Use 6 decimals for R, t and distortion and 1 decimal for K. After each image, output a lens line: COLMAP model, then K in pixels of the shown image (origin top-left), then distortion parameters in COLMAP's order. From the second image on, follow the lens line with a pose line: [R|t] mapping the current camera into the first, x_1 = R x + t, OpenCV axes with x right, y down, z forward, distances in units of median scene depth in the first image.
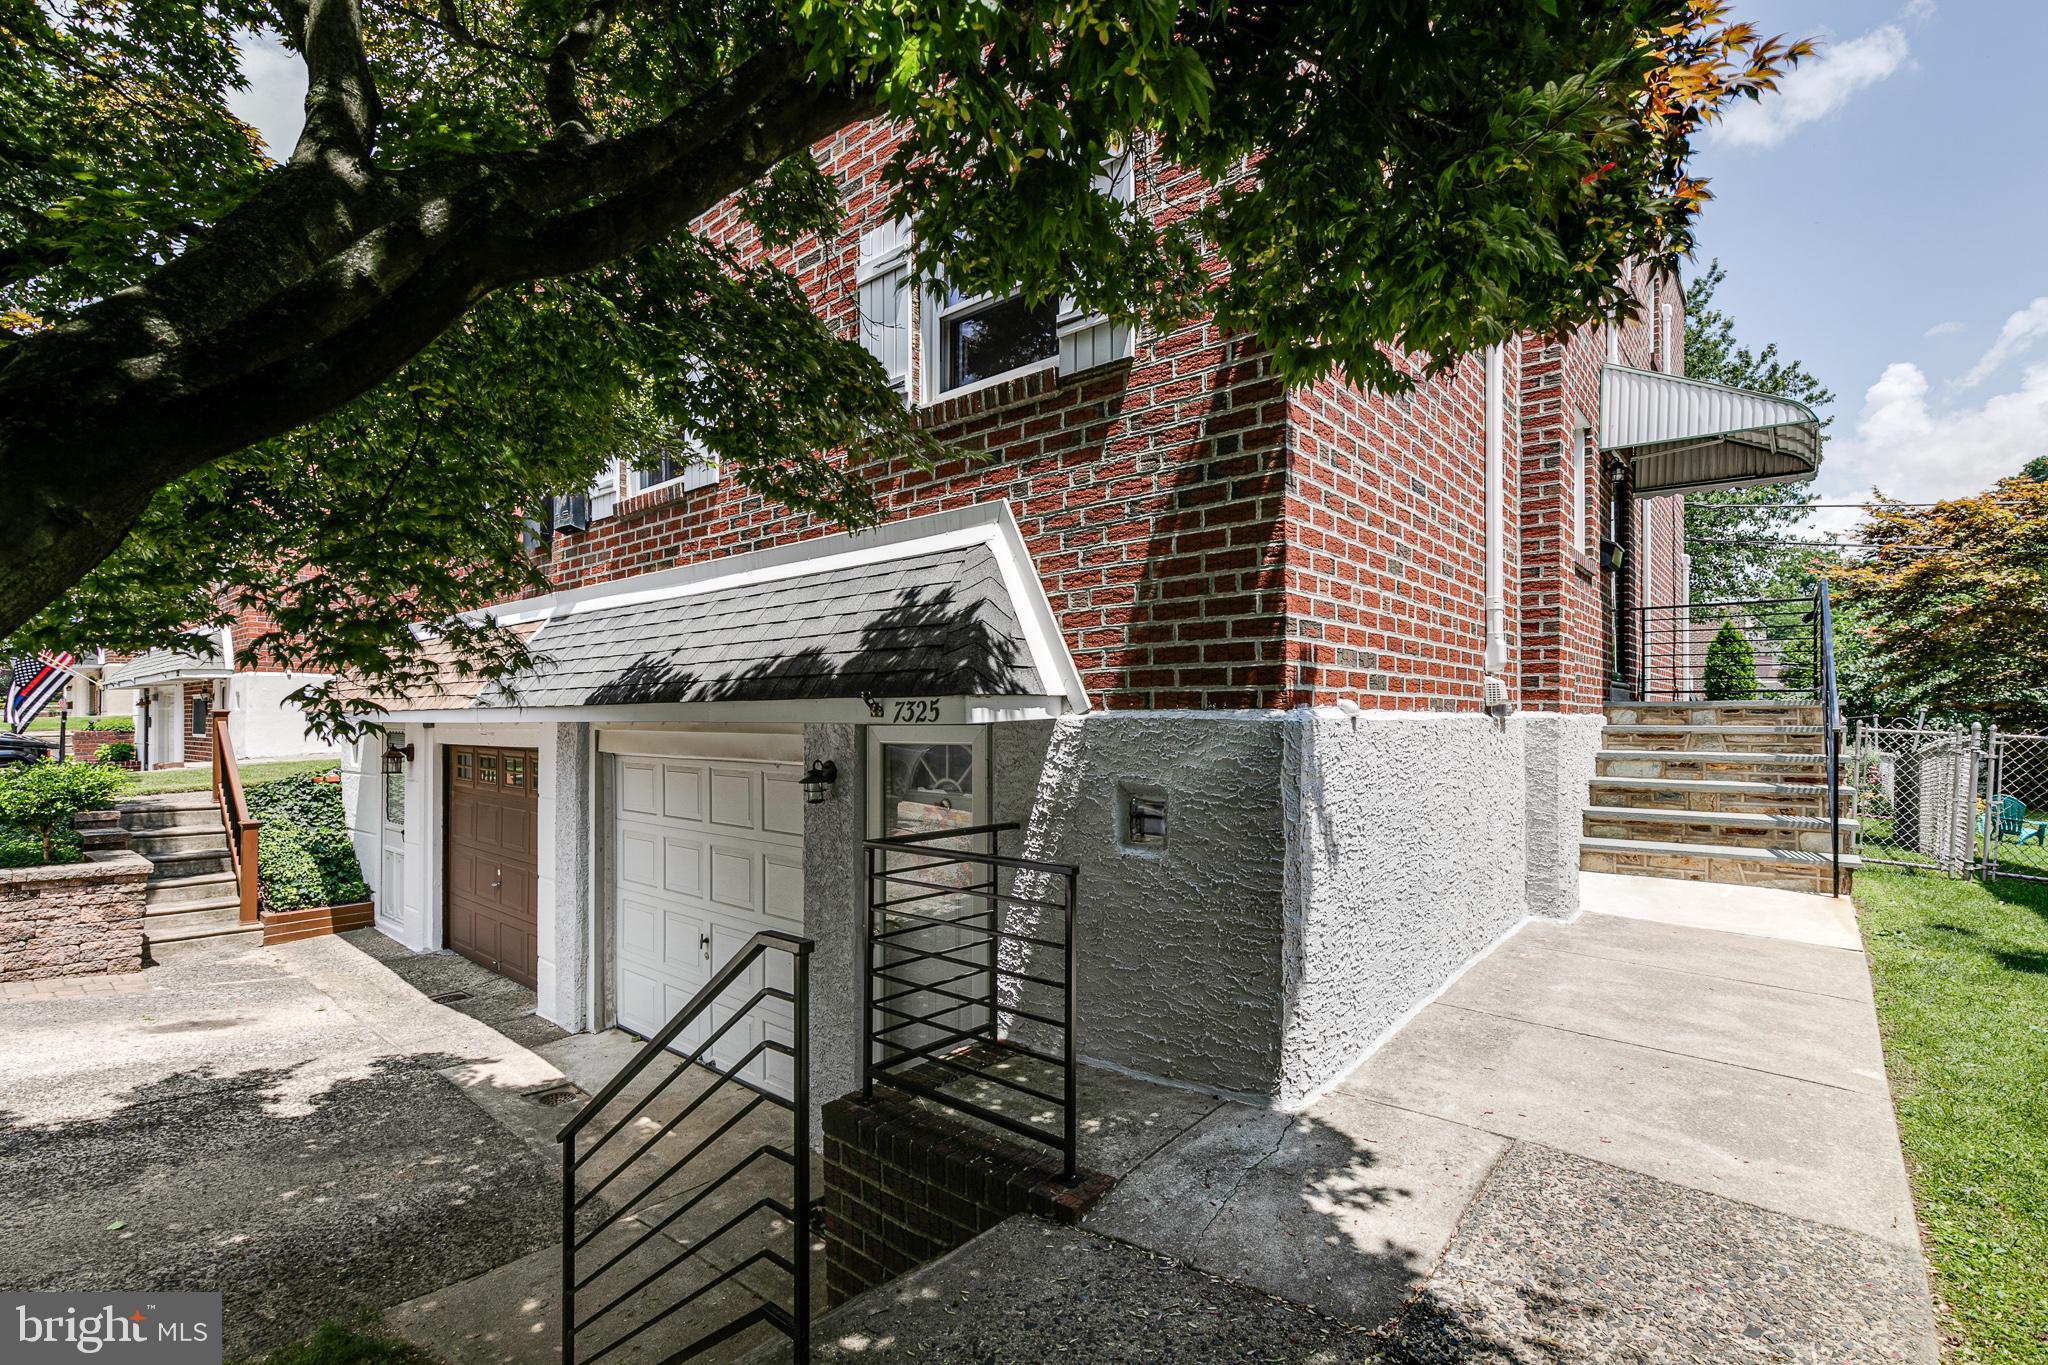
lens RADIAL K [[914.7, 0, 1024.0], [0, 914.7, 682.5], [0, 0, 1]] dist [0.000606, -0.000130]
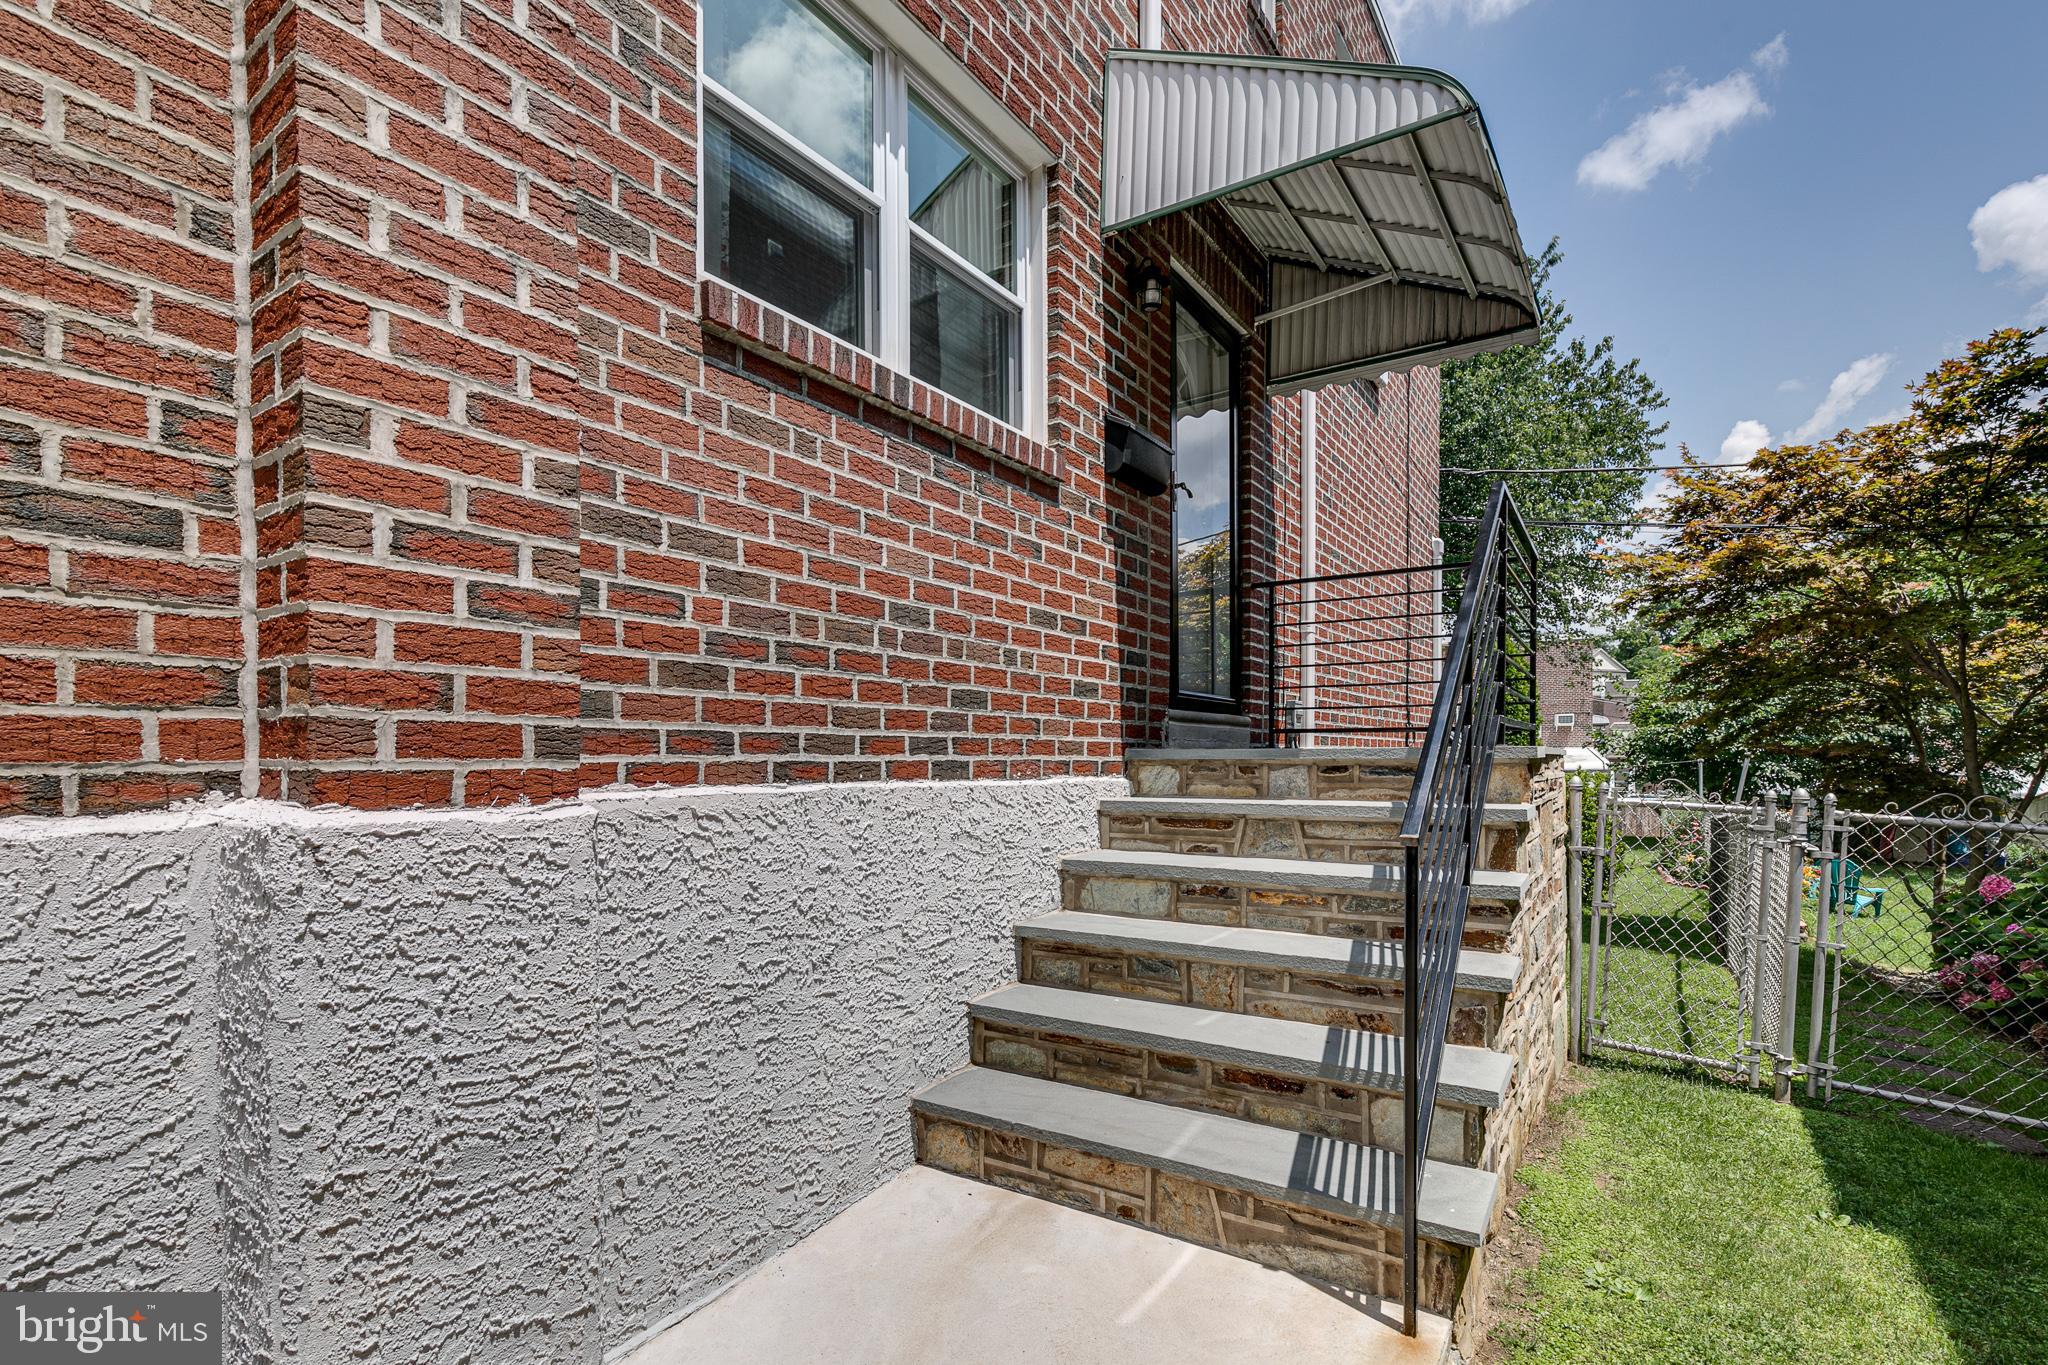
lens RADIAL K [[943.2, 0, 1020.9], [0, 943.2, 730.3], [0, 0, 1]] dist [0.008738, -0.000089]
pose [[0.993941, -0.000065, 0.109919, 0.554751], [-0.001141, 0.999940, 0.010912, 0.005411], [-0.109913, -0.010972, 0.993881, 0.525879]]
